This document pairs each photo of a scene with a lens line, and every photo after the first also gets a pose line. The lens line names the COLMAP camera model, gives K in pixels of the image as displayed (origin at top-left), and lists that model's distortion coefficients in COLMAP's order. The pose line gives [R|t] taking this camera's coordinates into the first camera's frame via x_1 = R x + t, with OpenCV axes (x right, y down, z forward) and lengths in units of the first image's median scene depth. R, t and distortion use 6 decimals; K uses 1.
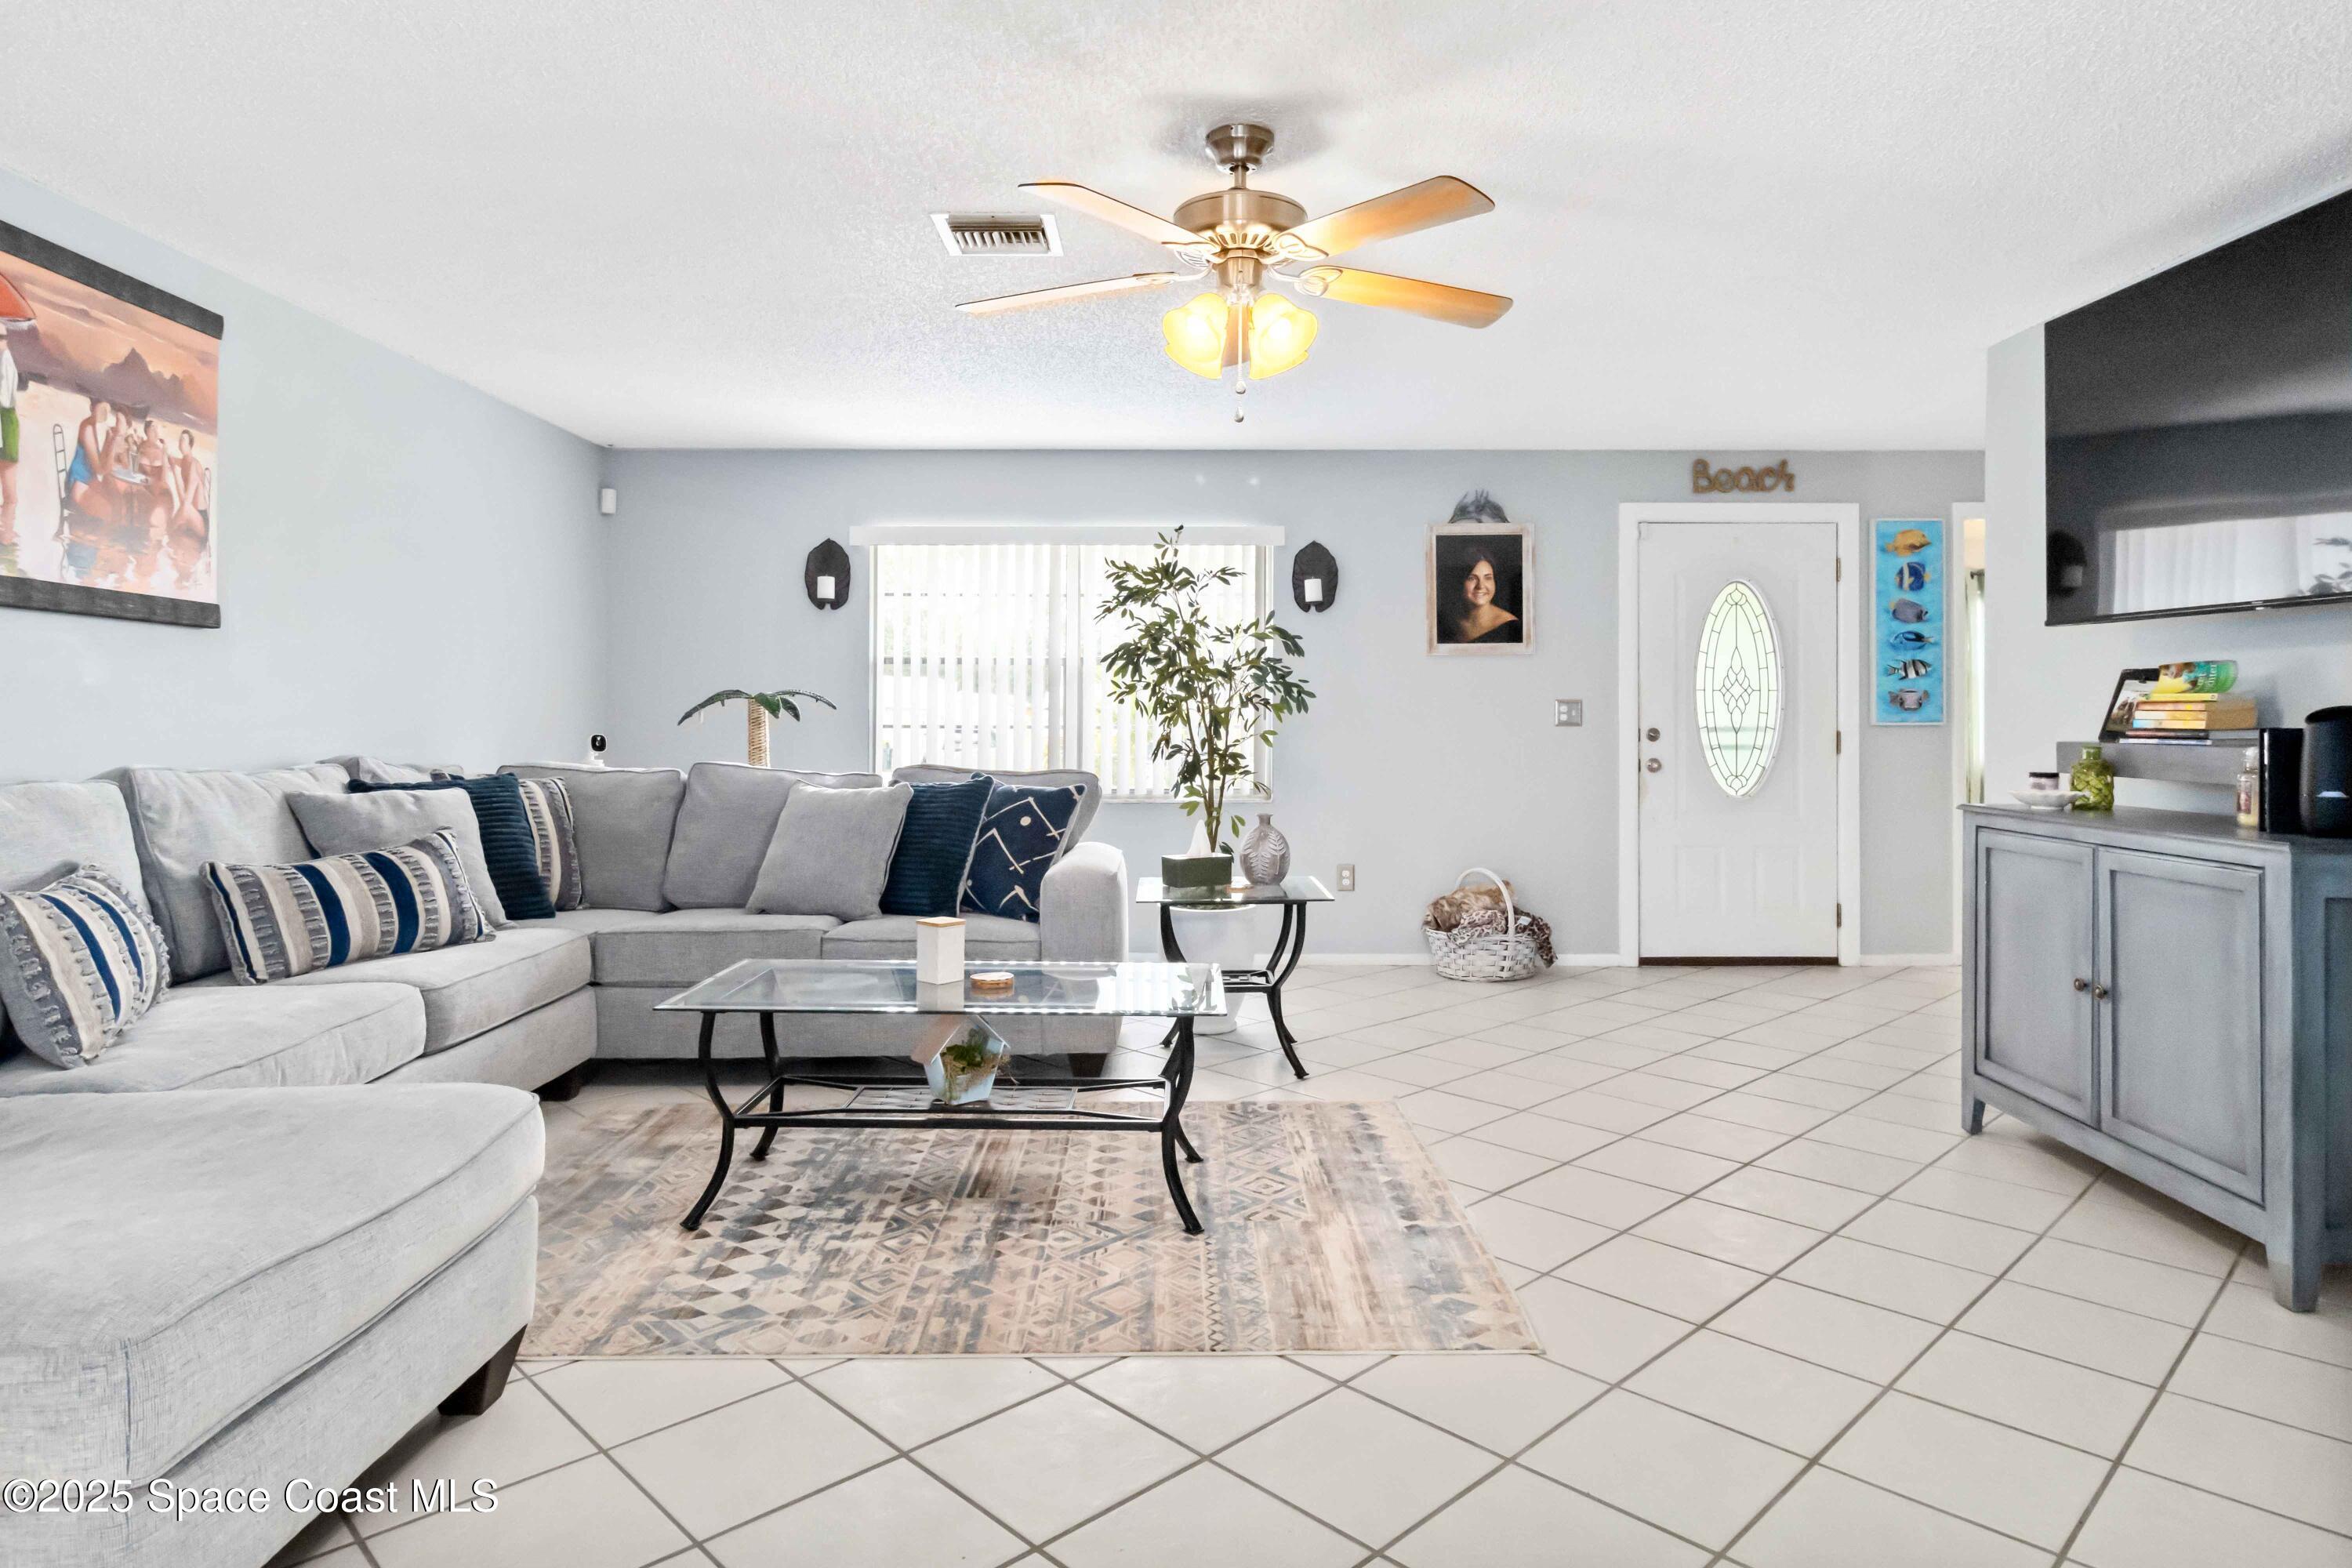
lens RADIAL K [[1355.6, 0, 1179.4], [0, 1355.6, 726.6], [0, 0, 1]] dist [-0.000768, 0.000666]
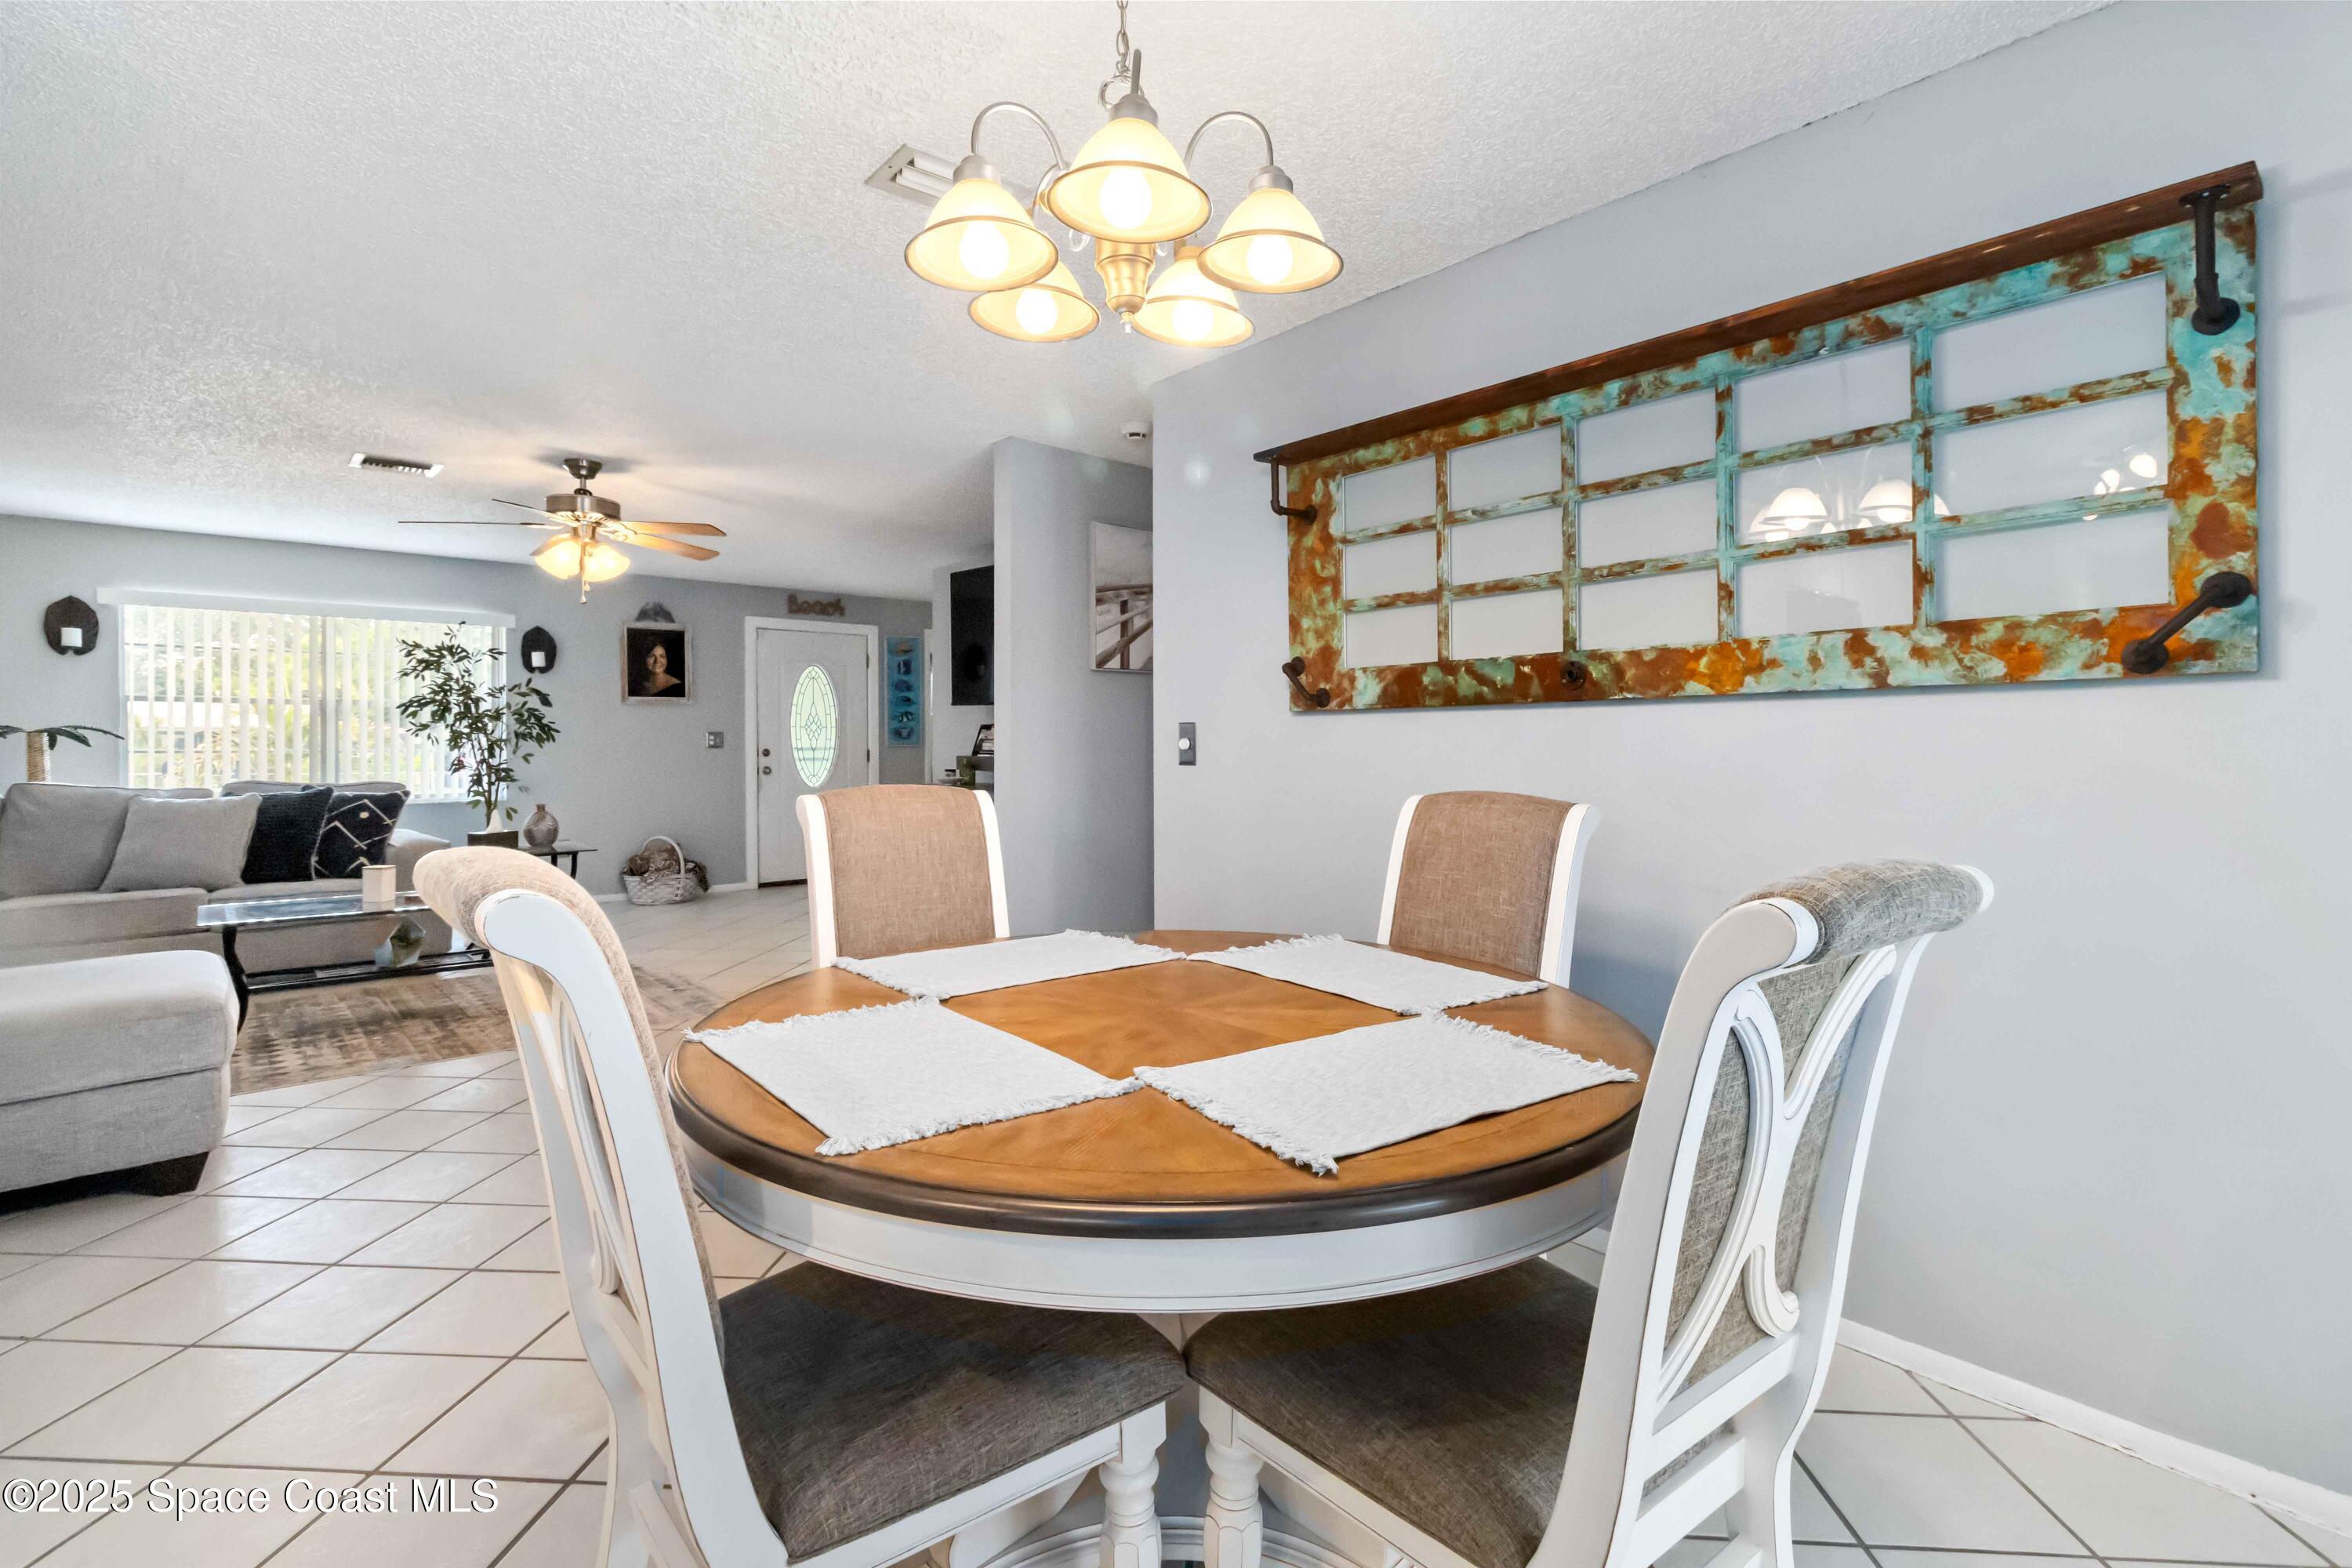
lens RADIAL K [[1102.8, 0, 1193.4], [0, 1102.8, 748.0], [0, 0, 1]] dist [0.017636, -0.000236]
pose [[0.742698, -0.007470, 0.669585, -0.187567], [0.002535, 0.999962, 0.008344, -0.010266], [-0.669621, -0.004500, 0.742689, -0.405052]]
